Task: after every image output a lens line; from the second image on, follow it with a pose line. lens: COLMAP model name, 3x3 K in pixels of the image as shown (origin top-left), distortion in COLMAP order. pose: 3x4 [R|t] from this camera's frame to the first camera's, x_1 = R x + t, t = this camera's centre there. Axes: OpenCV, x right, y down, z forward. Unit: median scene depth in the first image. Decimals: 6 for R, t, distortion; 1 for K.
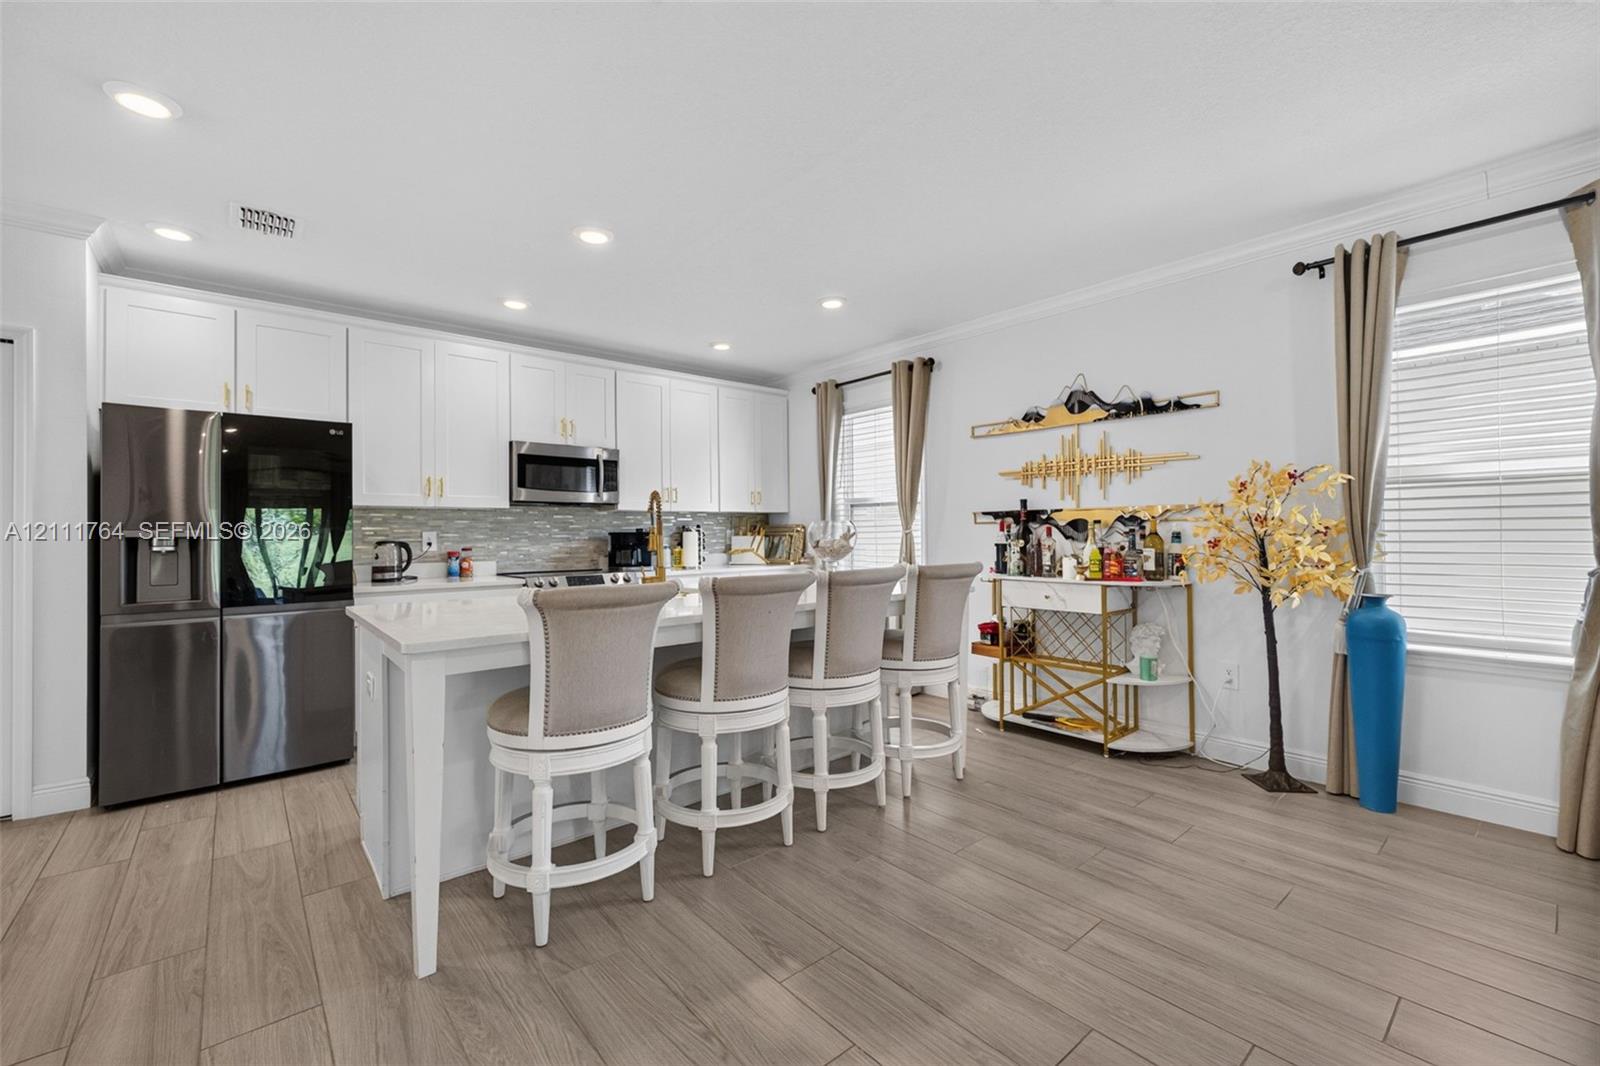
lens RADIAL K [[660.0, 0, 797.8], [0, 660.0, 533.8], [0, 0, 1]] dist [-0.011443, 0.000446]
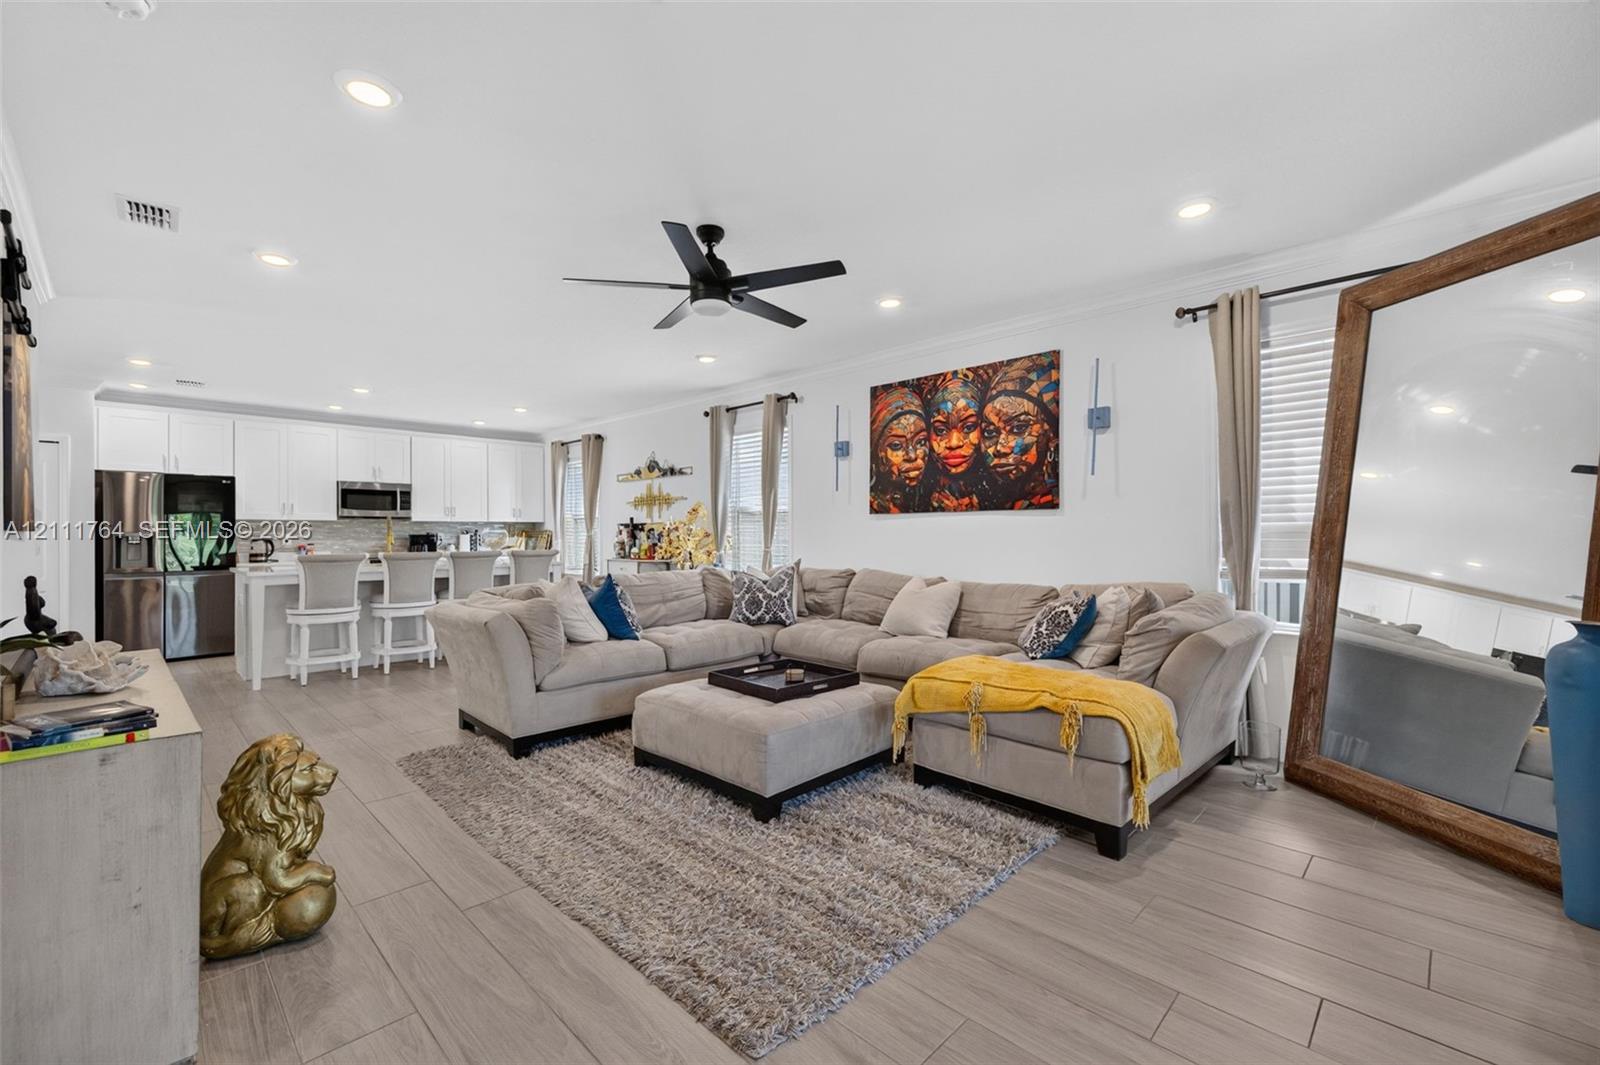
lens RADIAL K [[660.0, 0, 806.5], [0, 660.0, 534.8], [0, 0, 1]] dist [-0.011443, 0.000446]
pose [[0.994231, 0.003033, 0.107220, 0.636295], [-0.003079, 0.999995, 0.000263, -0.005586], [-0.107219, -0.000591, 0.994235, -0.886251]]
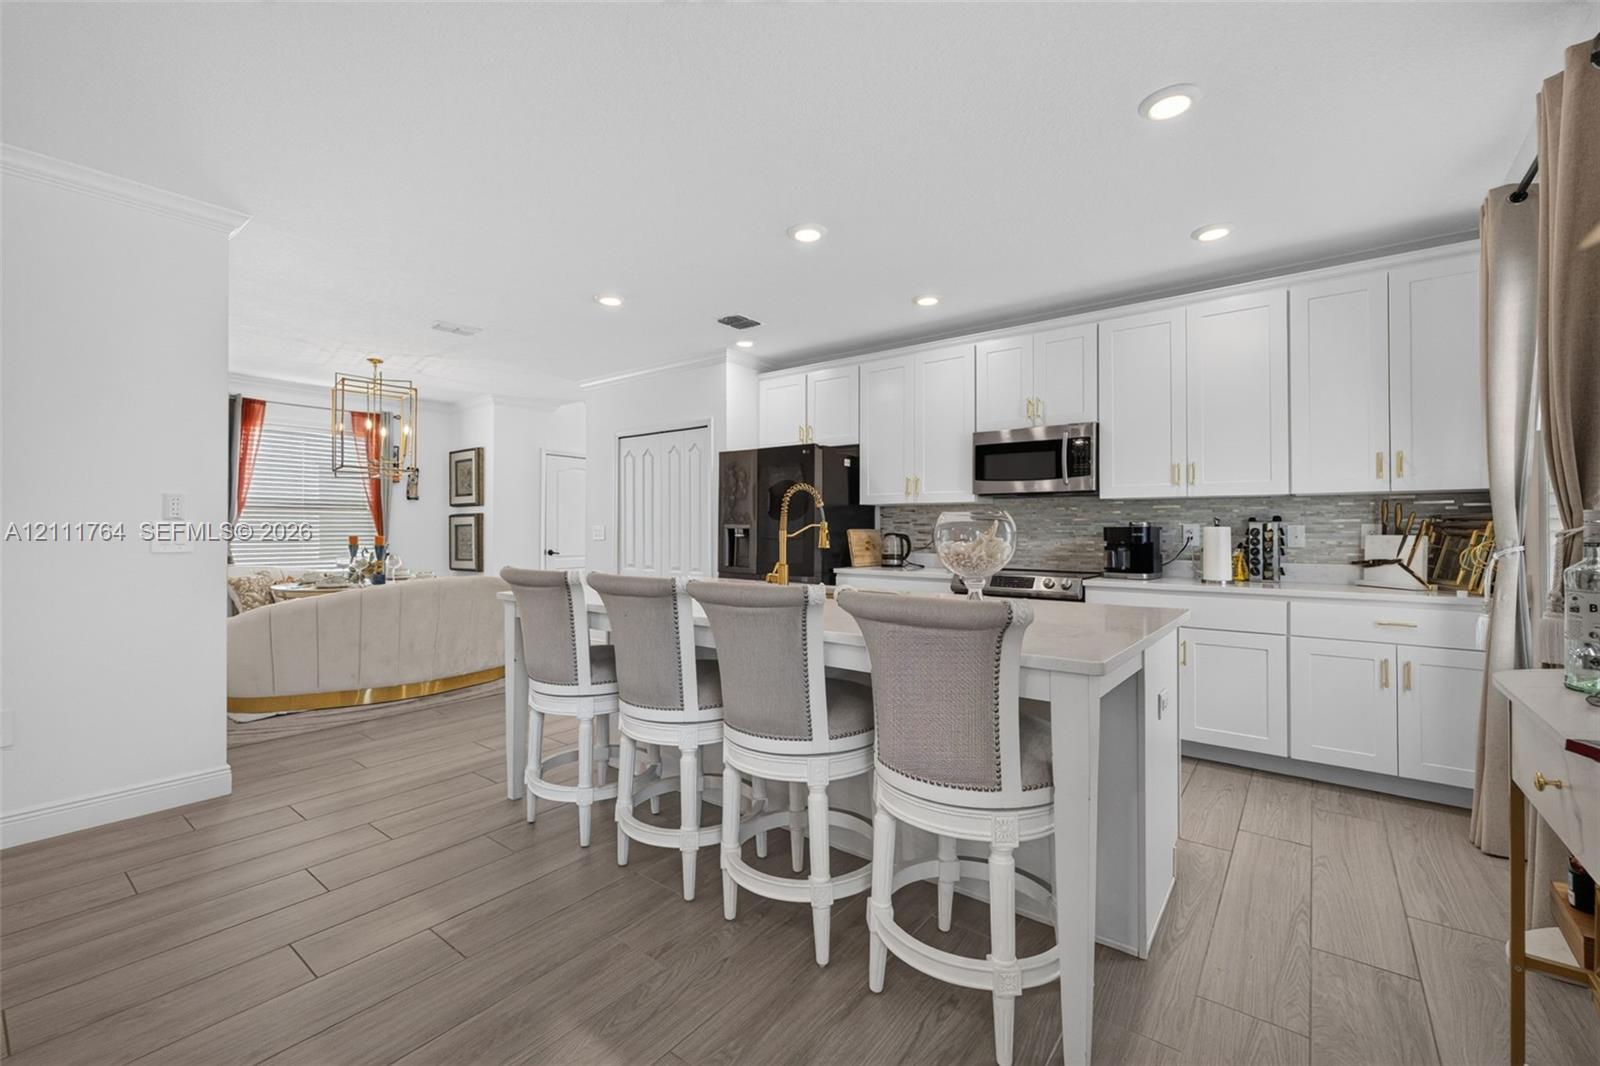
lens RADIAL K [[660.0, 0, 799.0], [0, 660.0, 521.6], [0, 0, 1]] dist [-0.011443, 0.000446]
pose [[0.197794, -0.000672, -0.980243, 0.509099], [-0.003763, 0.999992, -0.001445, -0.007550], [0.980236, 0.003974, 0.197789, 0.589989]]
